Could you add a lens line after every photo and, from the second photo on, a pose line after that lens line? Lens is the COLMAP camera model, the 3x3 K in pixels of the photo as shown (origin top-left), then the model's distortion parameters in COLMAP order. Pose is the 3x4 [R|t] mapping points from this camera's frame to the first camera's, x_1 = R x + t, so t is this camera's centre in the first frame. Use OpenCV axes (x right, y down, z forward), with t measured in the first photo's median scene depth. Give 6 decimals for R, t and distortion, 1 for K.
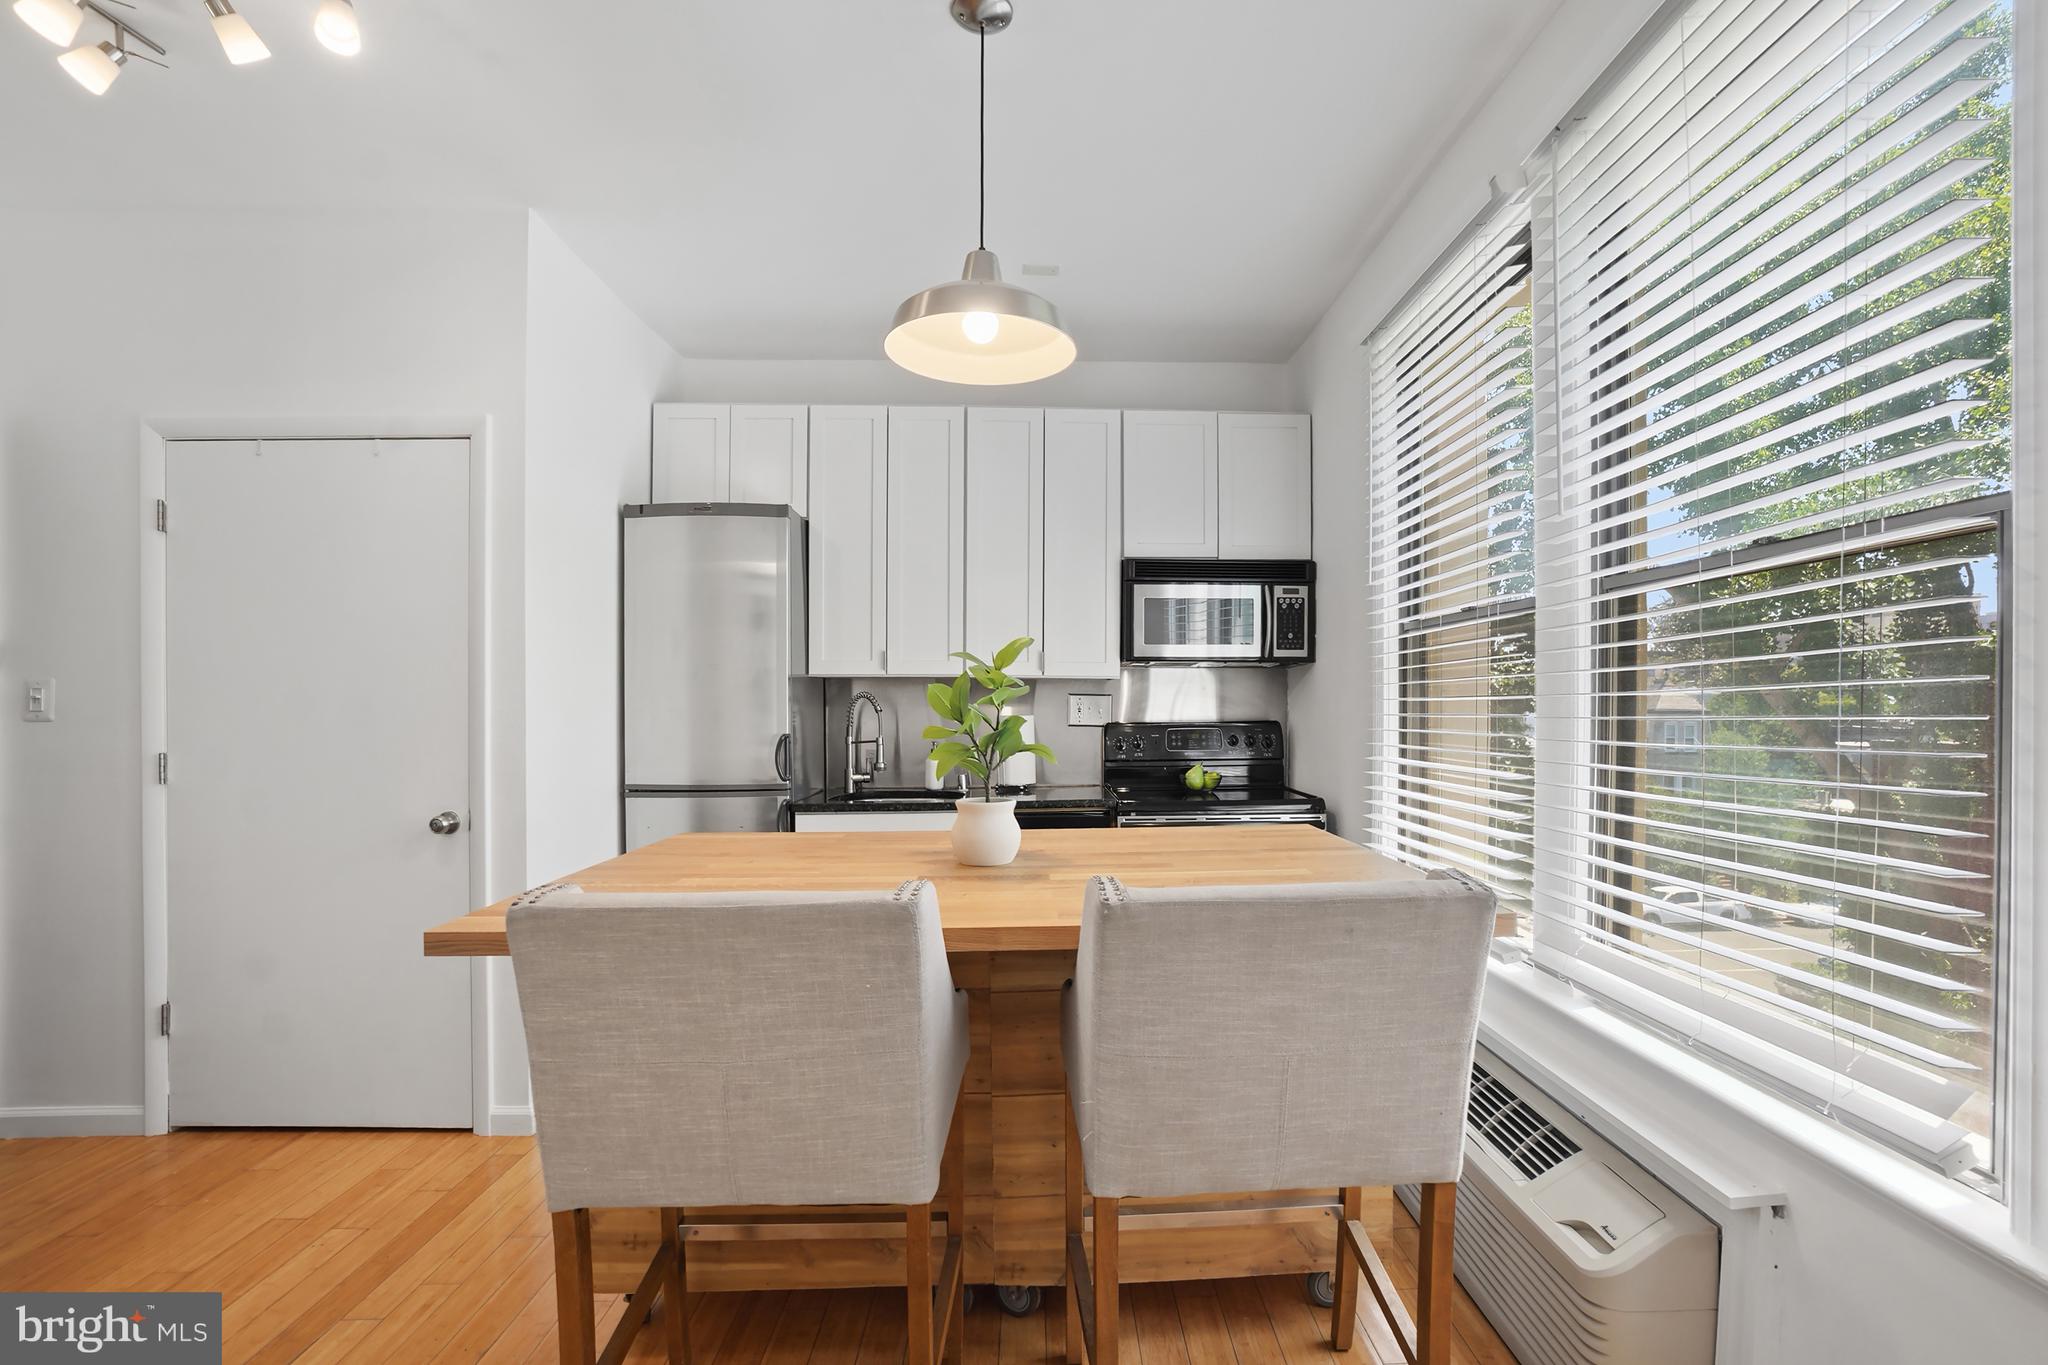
lens RADIAL K [[919.8, 0, 1074.1], [0, 919.8, 698.7], [0, 0, 1]] dist [-0.027320, 0.011022]
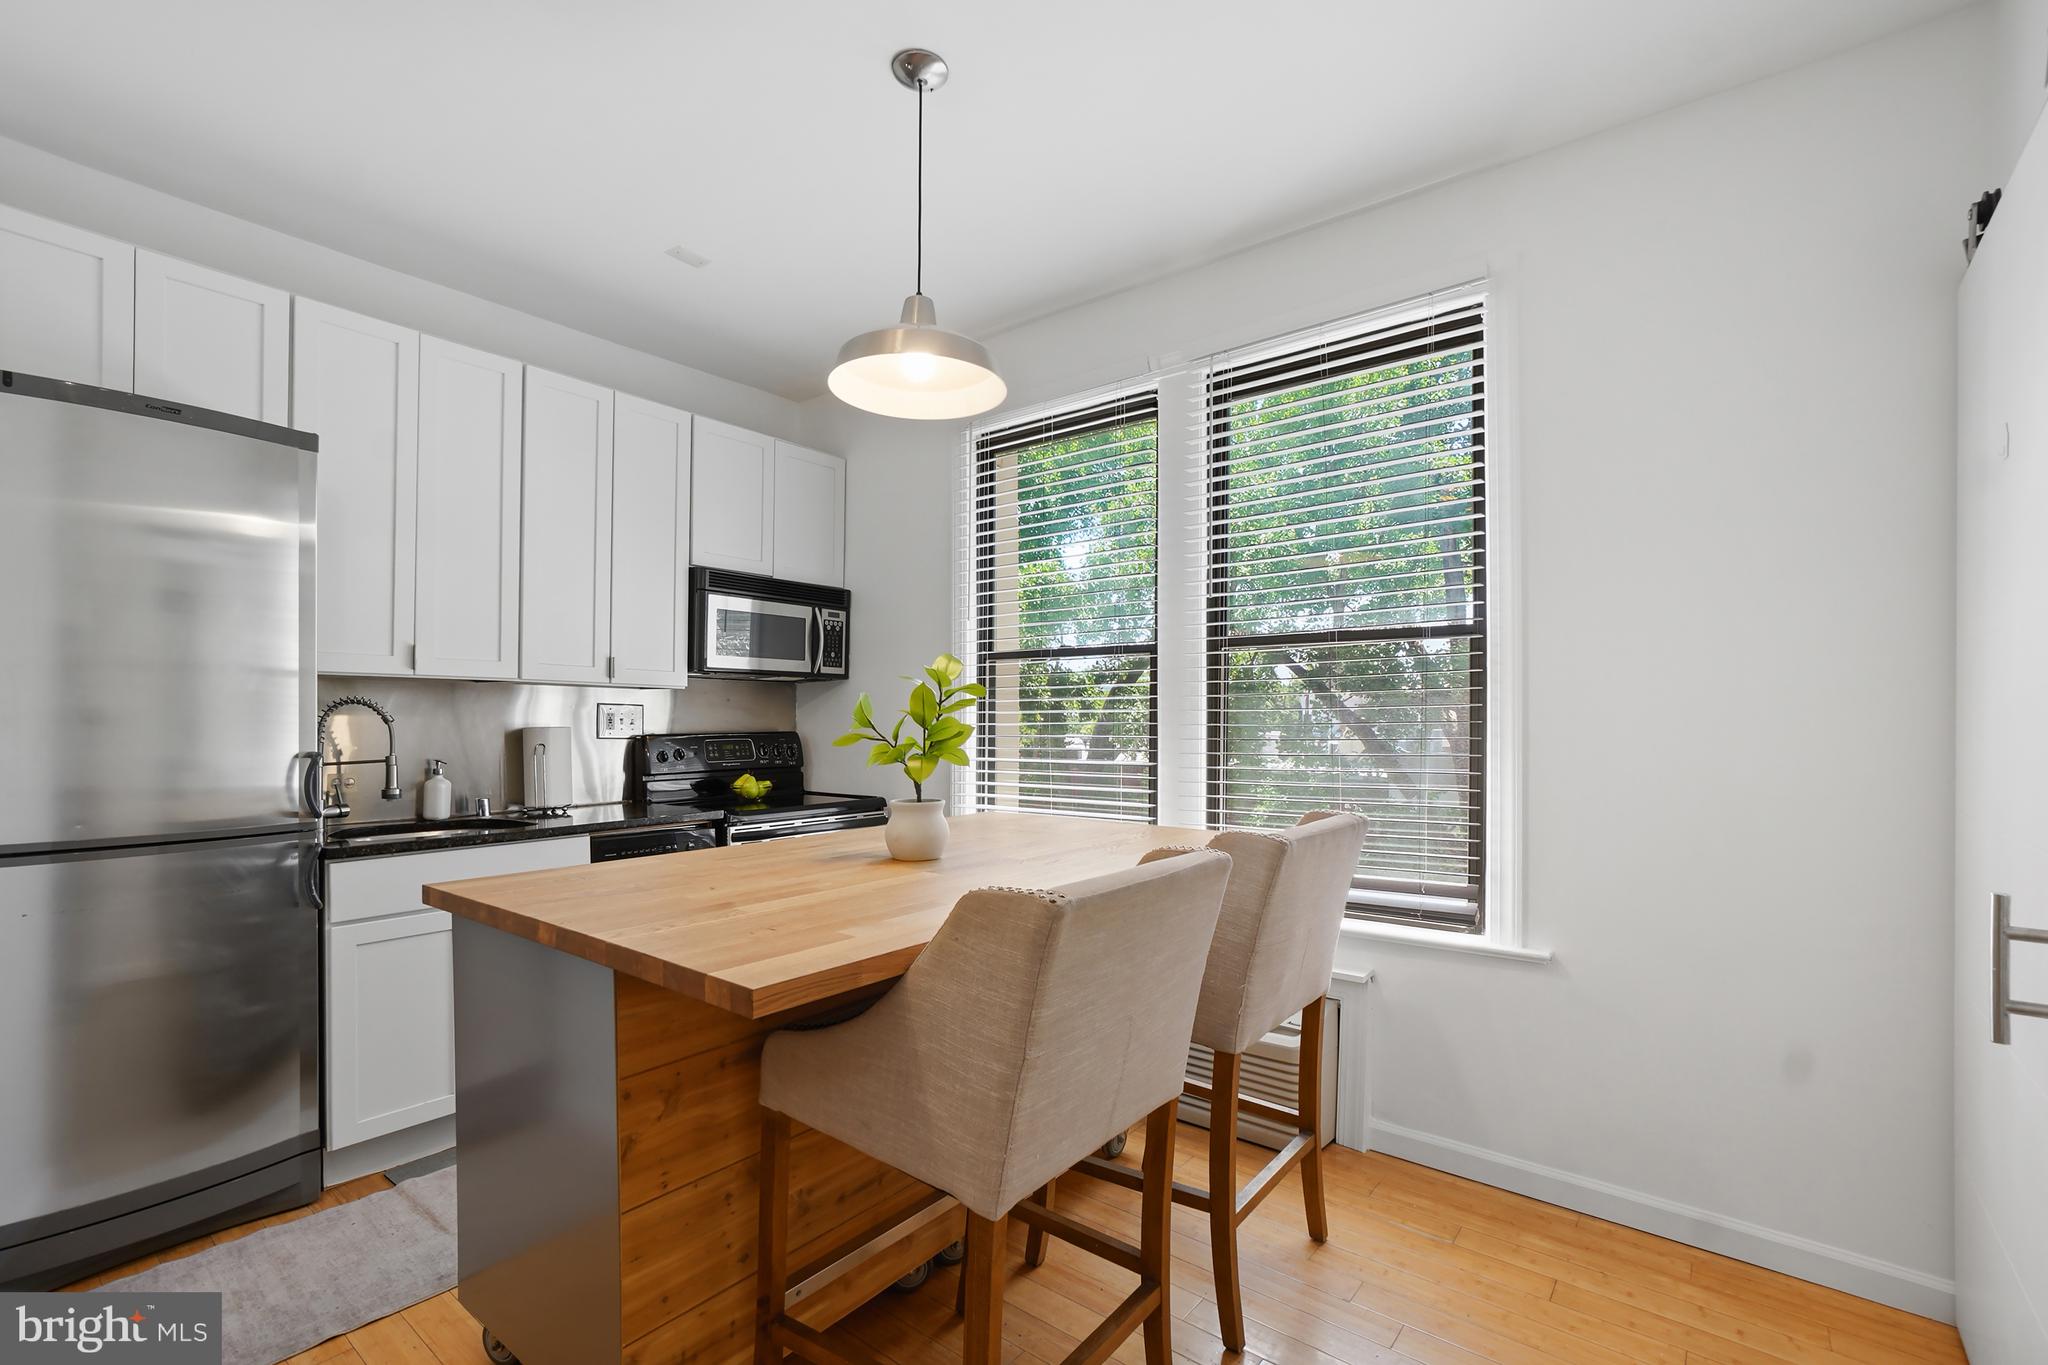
lens RADIAL K [[919.8, 0, 1039.1], [0, 919.8, 698.6], [0, 0, 1]] dist [-0.027320, 0.011022]
pose [[0.650492, 0.022322, 0.759185, -0.486788], [-0.012493, 0.999747, -0.018691, 0.002087], [-0.759410, 0.002674, 0.650606, 0.100618]]
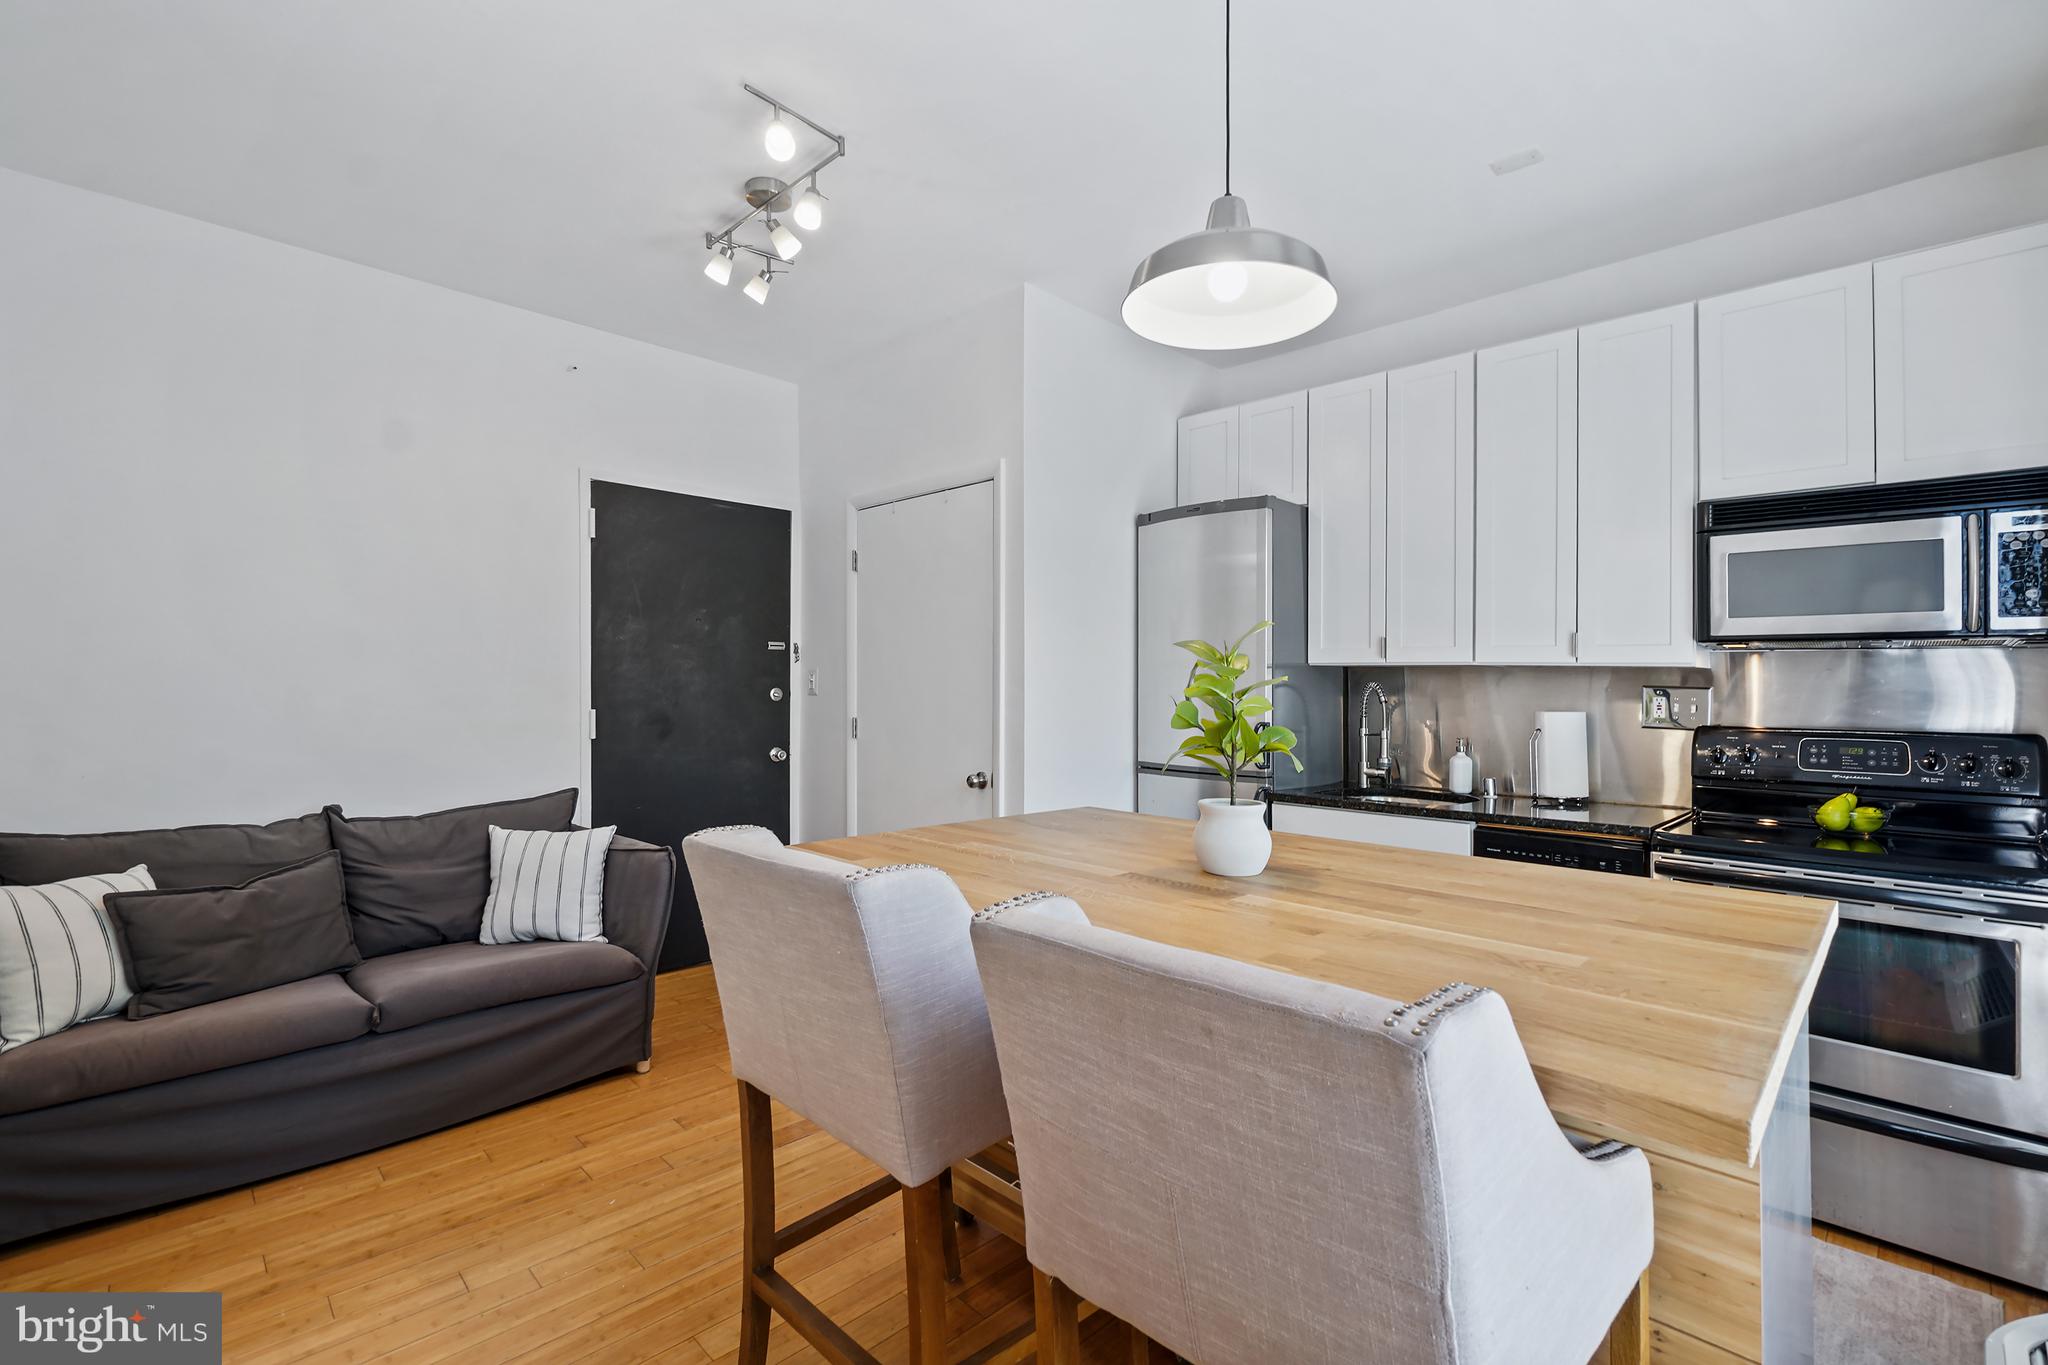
lens RADIAL K [[909.2, 0, 1063.1], [0, 909.2, 666.9], [0, 0, 1]] dist [-0.002051, -0.001610]
pose [[0.690851, -0.002425, -0.722993, 0.249888], [-0.013479, 0.999777, -0.016233, -0.003016], [0.722872, 0.020960, 0.690664, 0.152529]]
